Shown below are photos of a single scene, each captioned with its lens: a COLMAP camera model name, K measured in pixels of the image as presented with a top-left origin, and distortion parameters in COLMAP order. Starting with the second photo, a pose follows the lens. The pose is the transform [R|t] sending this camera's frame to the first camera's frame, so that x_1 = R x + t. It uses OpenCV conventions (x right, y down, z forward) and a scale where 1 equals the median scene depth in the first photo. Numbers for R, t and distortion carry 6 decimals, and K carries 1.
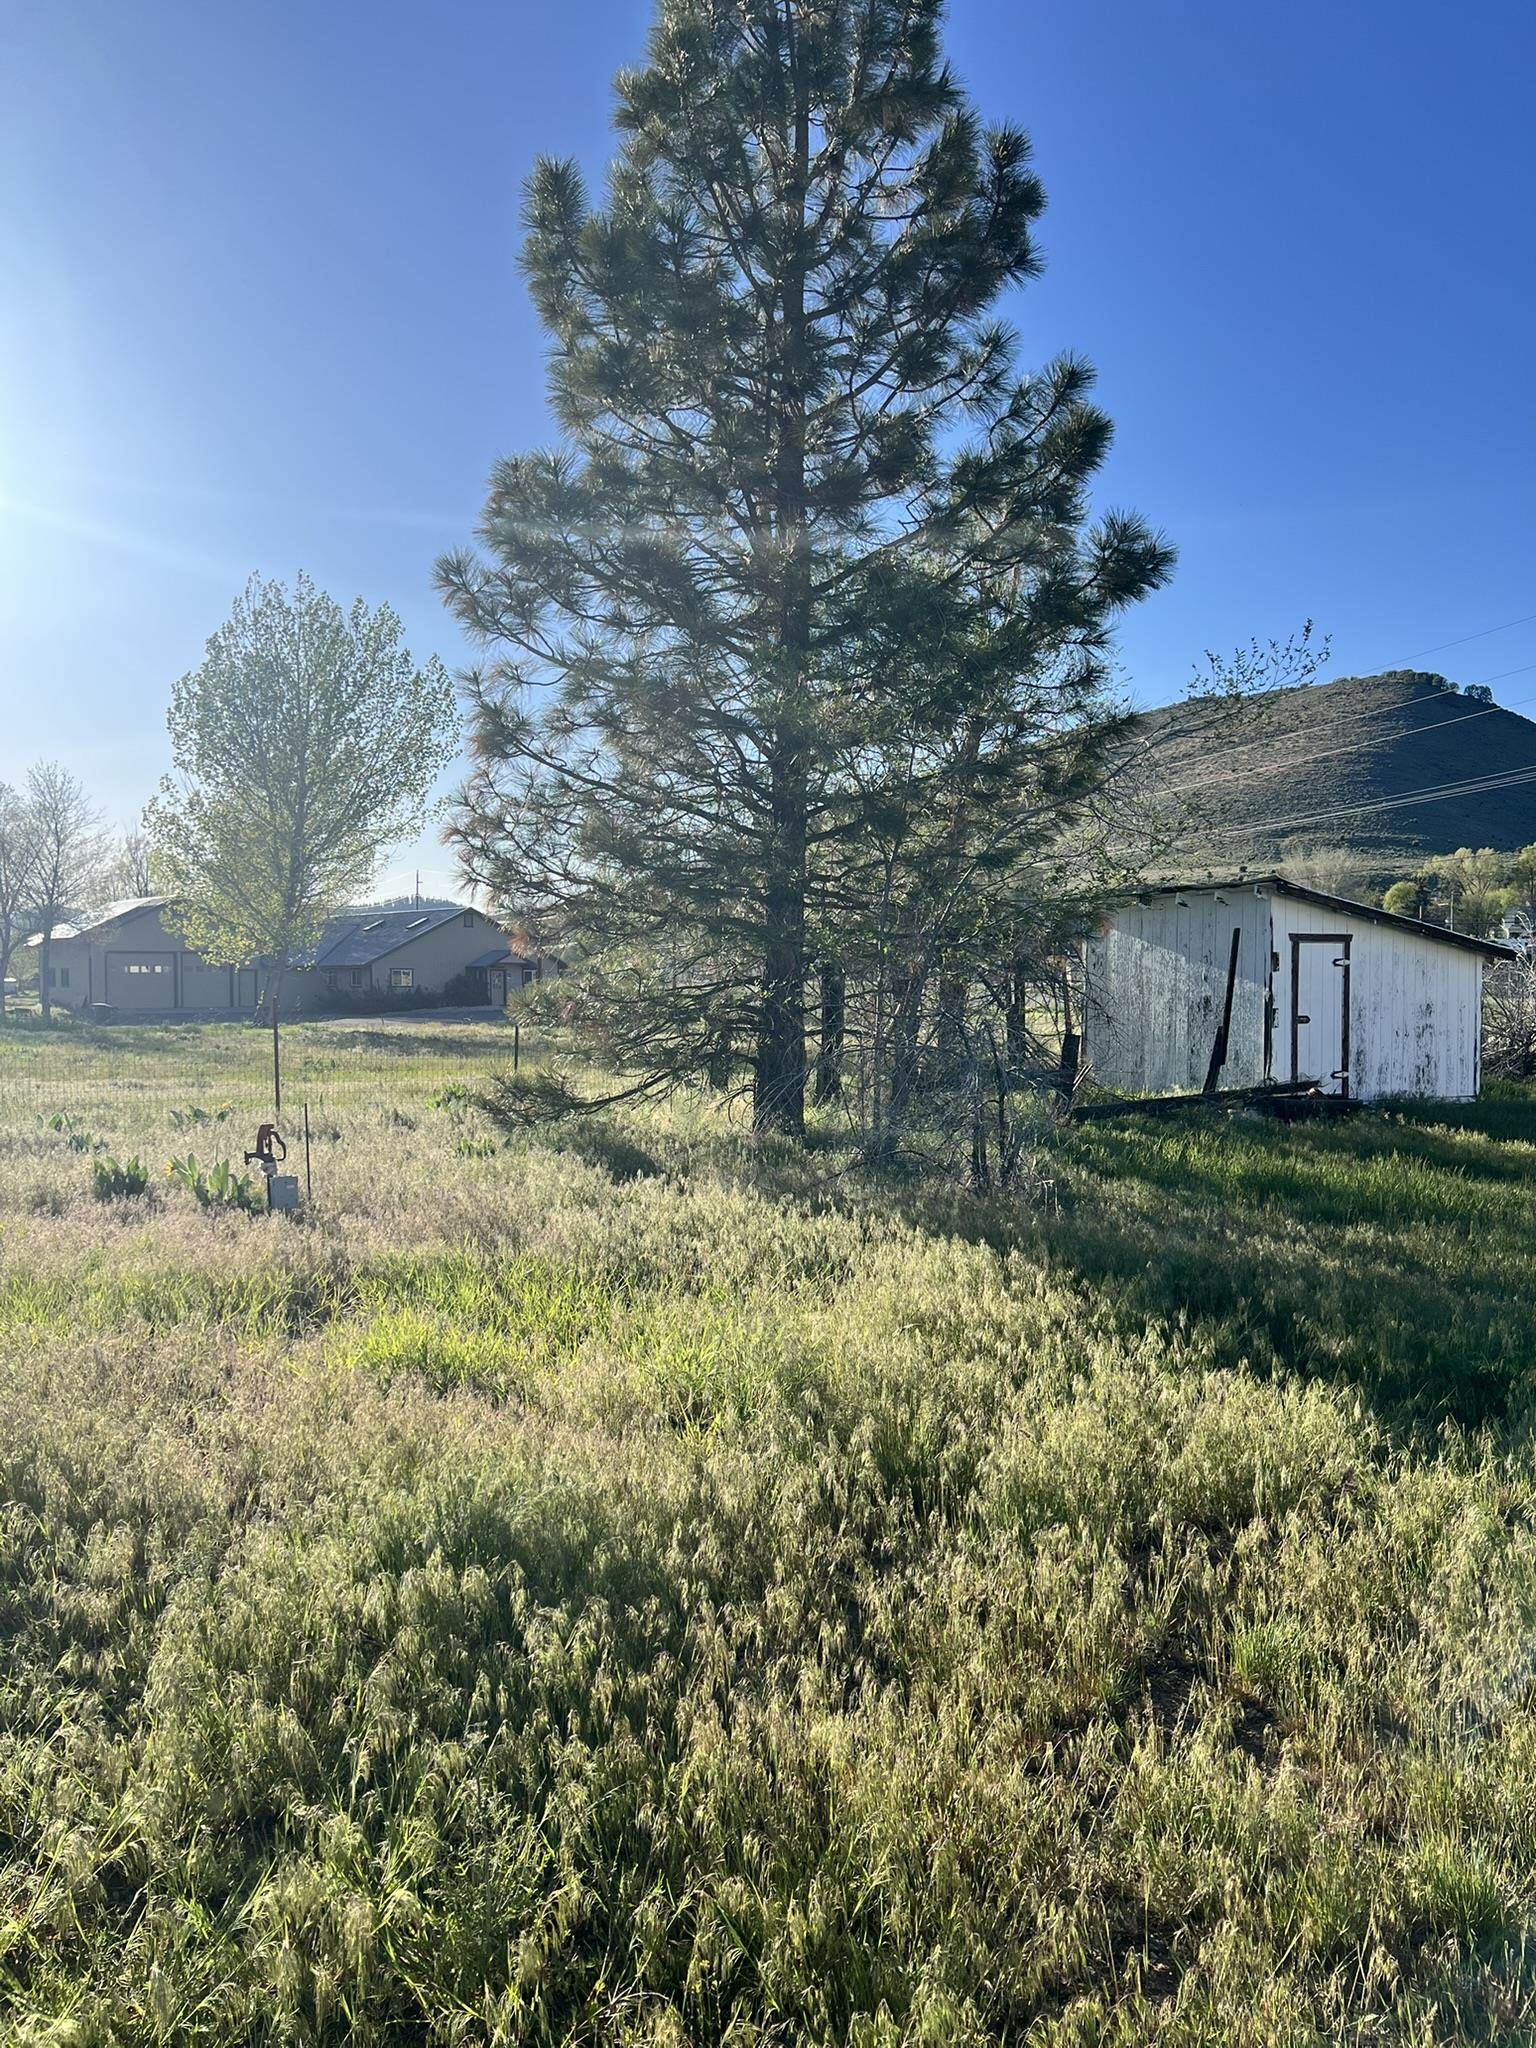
lens RADIAL K [[1535.9, 0, 768.2], [0, 1535.9, 1027.1], [0, 0, 1]] dist [0.057982, -0.013263]
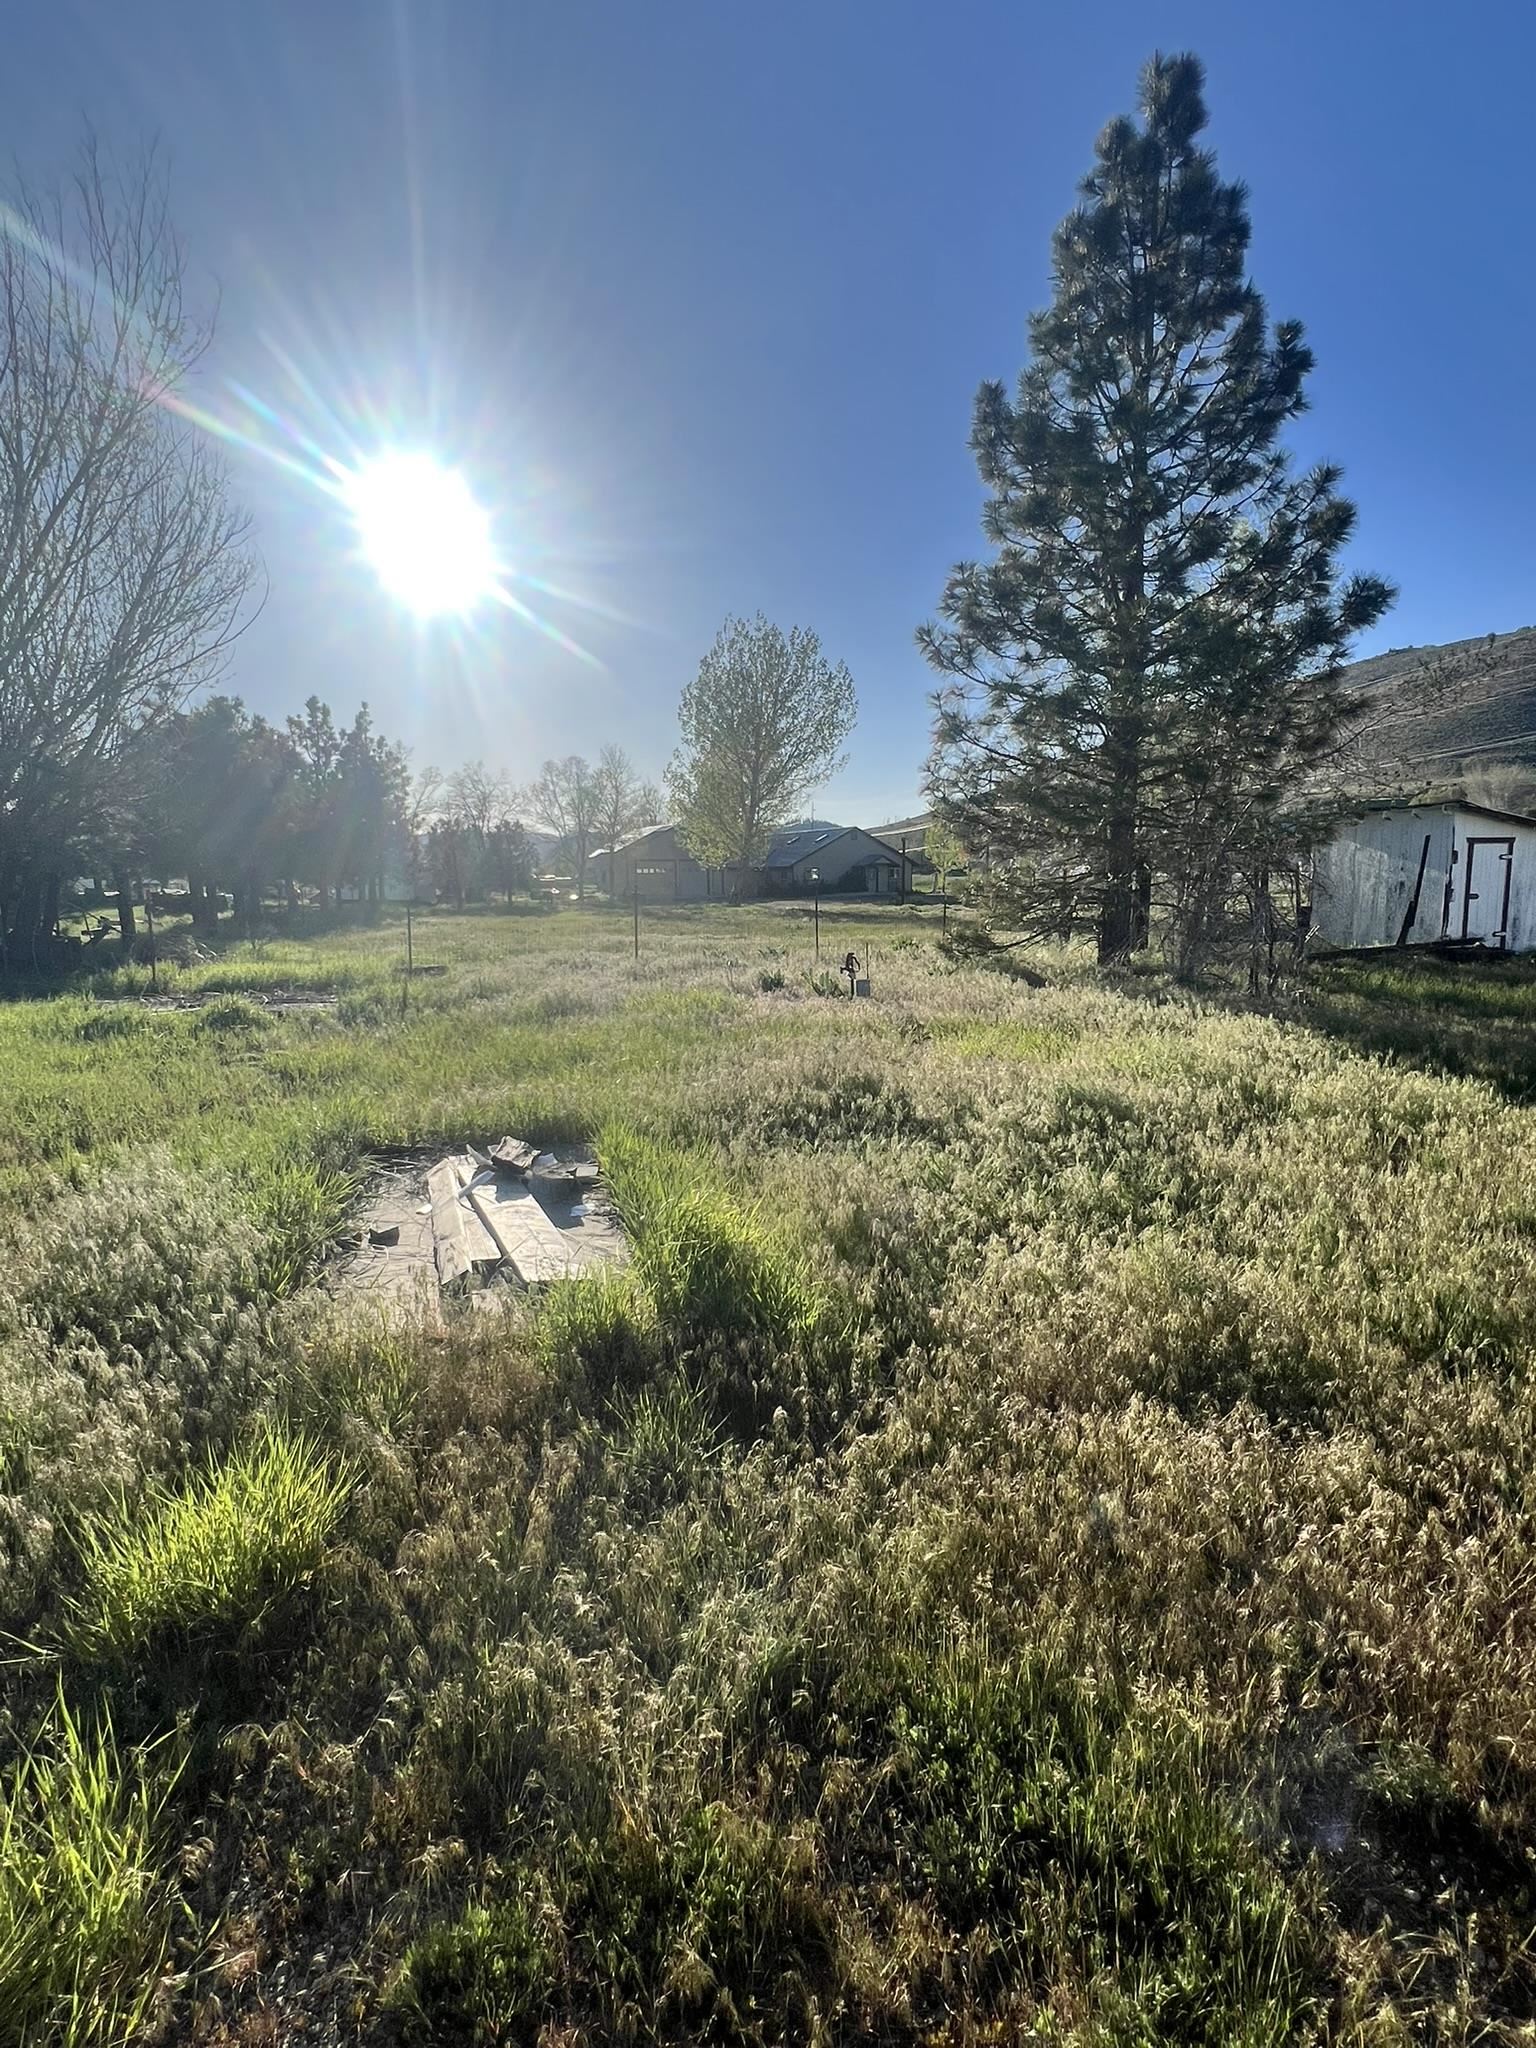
lens RADIAL K [[1049.9, 0, 763.9], [0, 1049.9, 1016.1], [0, 0, 1]] dist [-0.005098, 0.001851]
pose [[0.966593, 0.023851, -0.255205, -0.069789], [0.002717, 0.994652, 0.103251, 0.005169], [0.256302, -0.100495, 0.961358, -0.200323]]
